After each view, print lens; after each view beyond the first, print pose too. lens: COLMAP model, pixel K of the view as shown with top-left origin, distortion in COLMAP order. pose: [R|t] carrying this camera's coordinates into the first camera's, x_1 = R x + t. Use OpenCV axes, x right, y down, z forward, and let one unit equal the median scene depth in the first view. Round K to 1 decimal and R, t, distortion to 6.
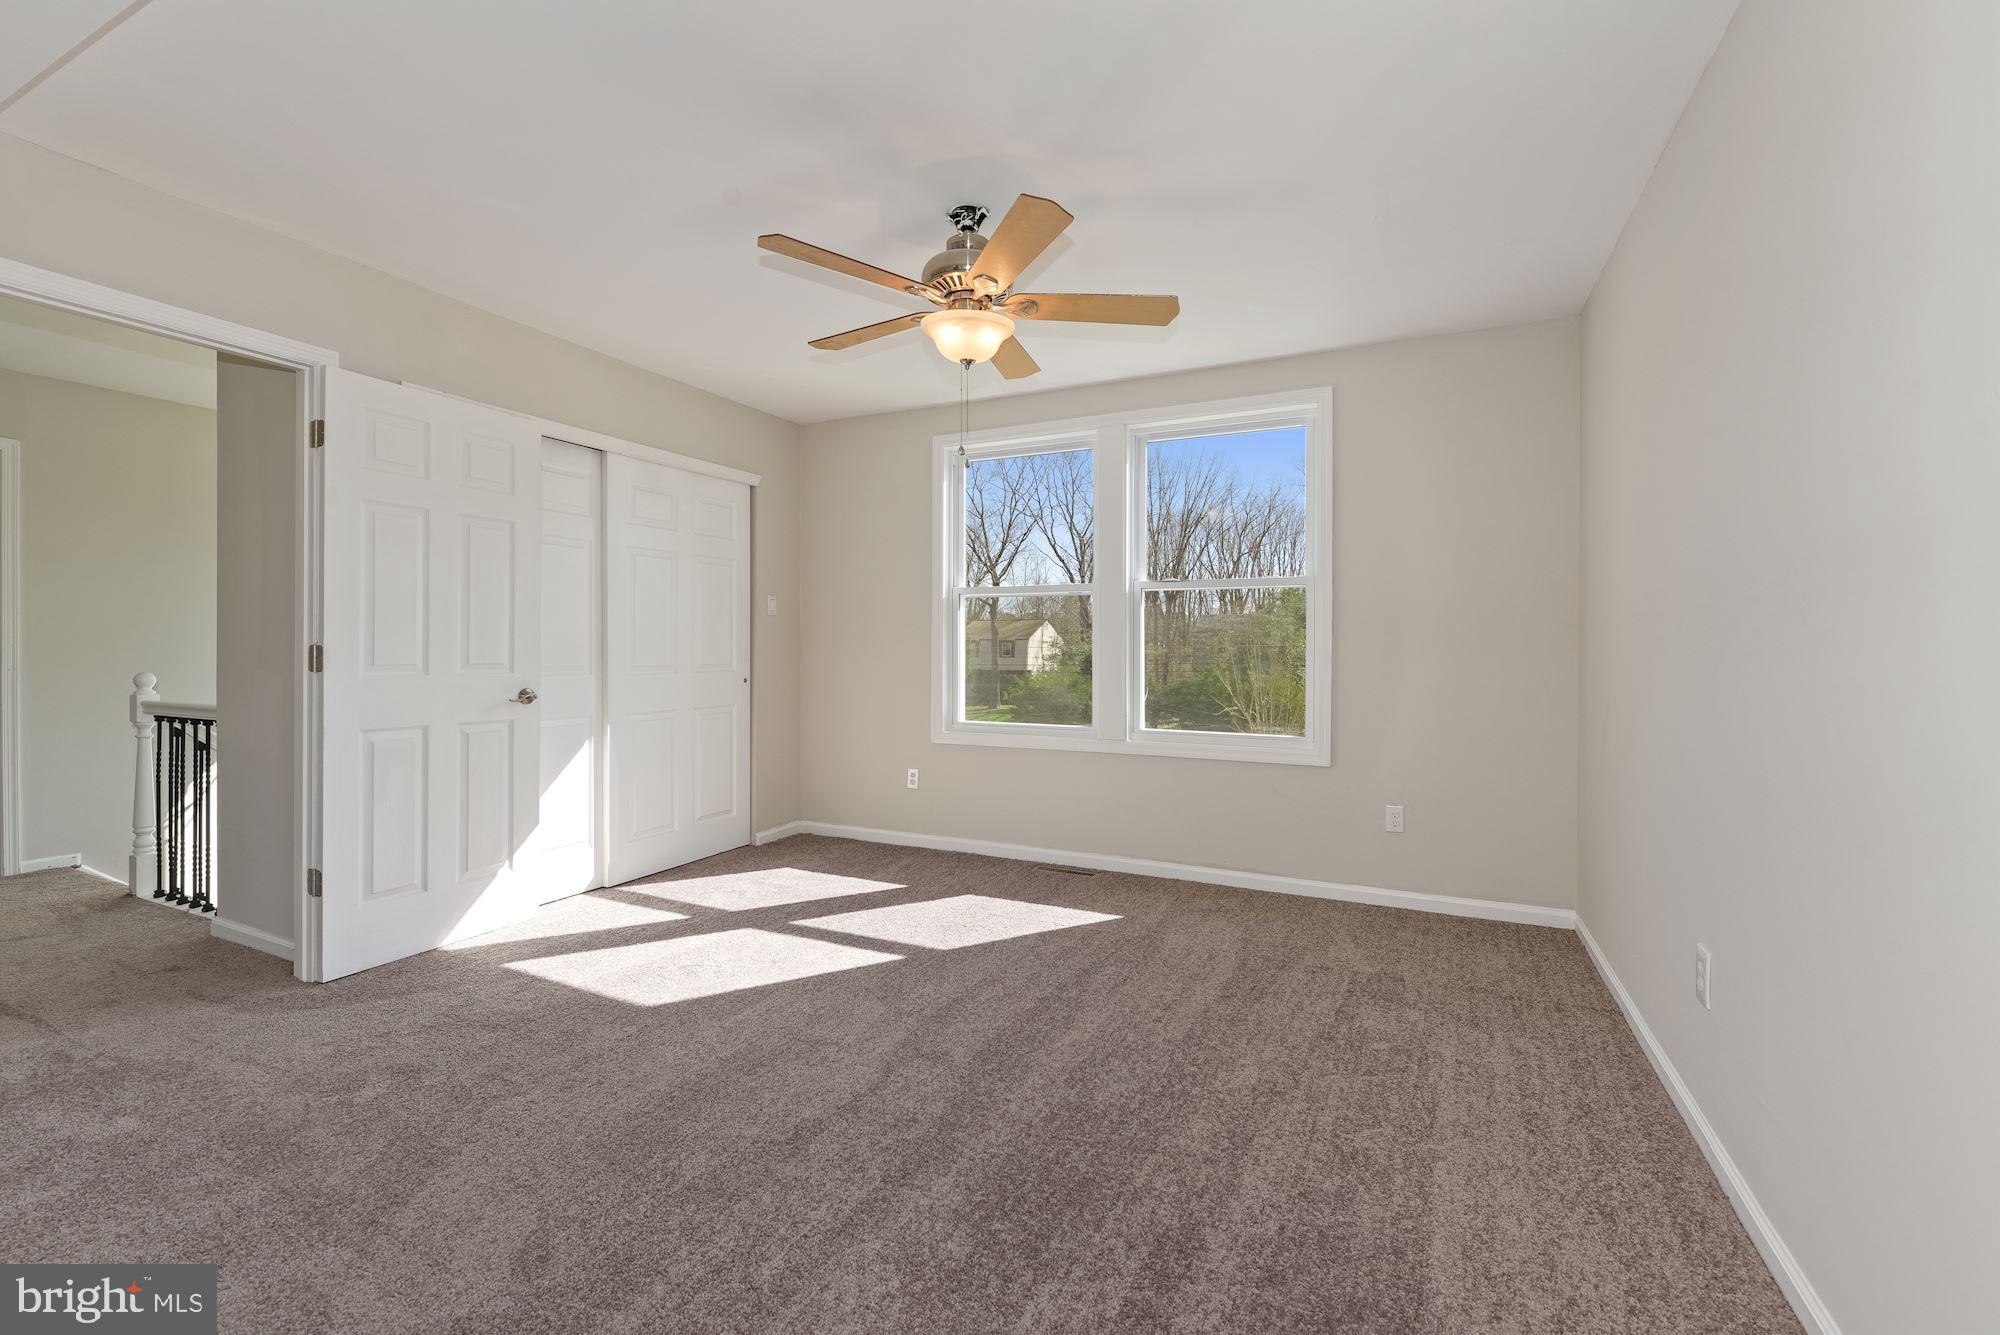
lens RADIAL K [[835.4, 0, 995.5], [0, 835.4, 651.5], [0, 0, 1]] dist [-0.003767, -0.000545]
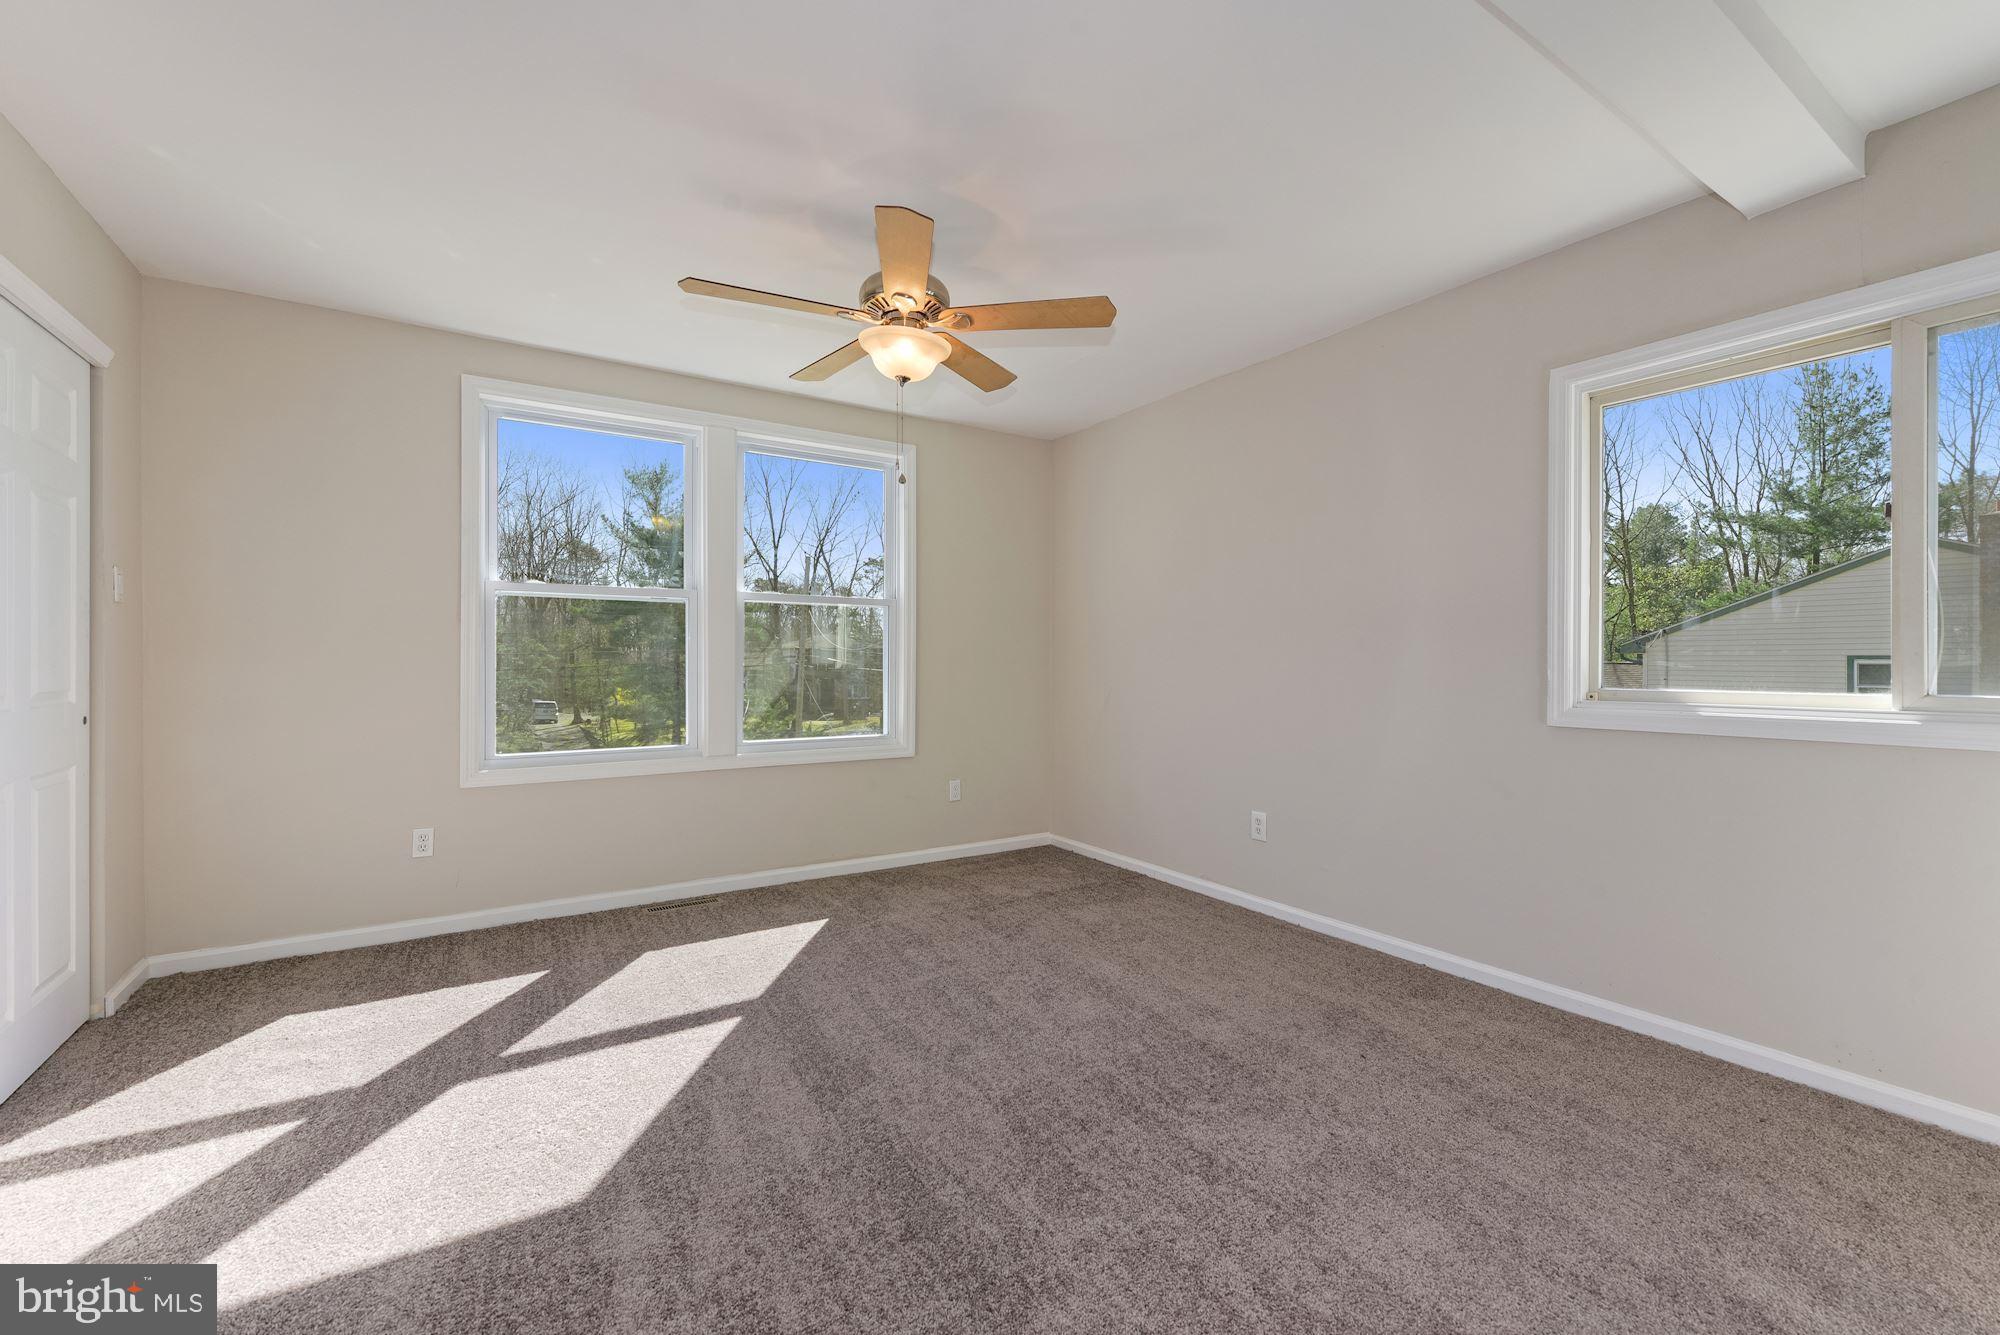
lens RADIAL K [[829.5, 0, 1000.0], [0, 829.5, 667.5], [0, 0, 1]] dist [-0.015354, -0.000210]
pose [[0.499819, -0.007369, 0.866099, -0.596389], [0.003244, 0.999973, 0.006637, -0.001032], [-0.866124, -0.000508, 0.499829, 0.283802]]
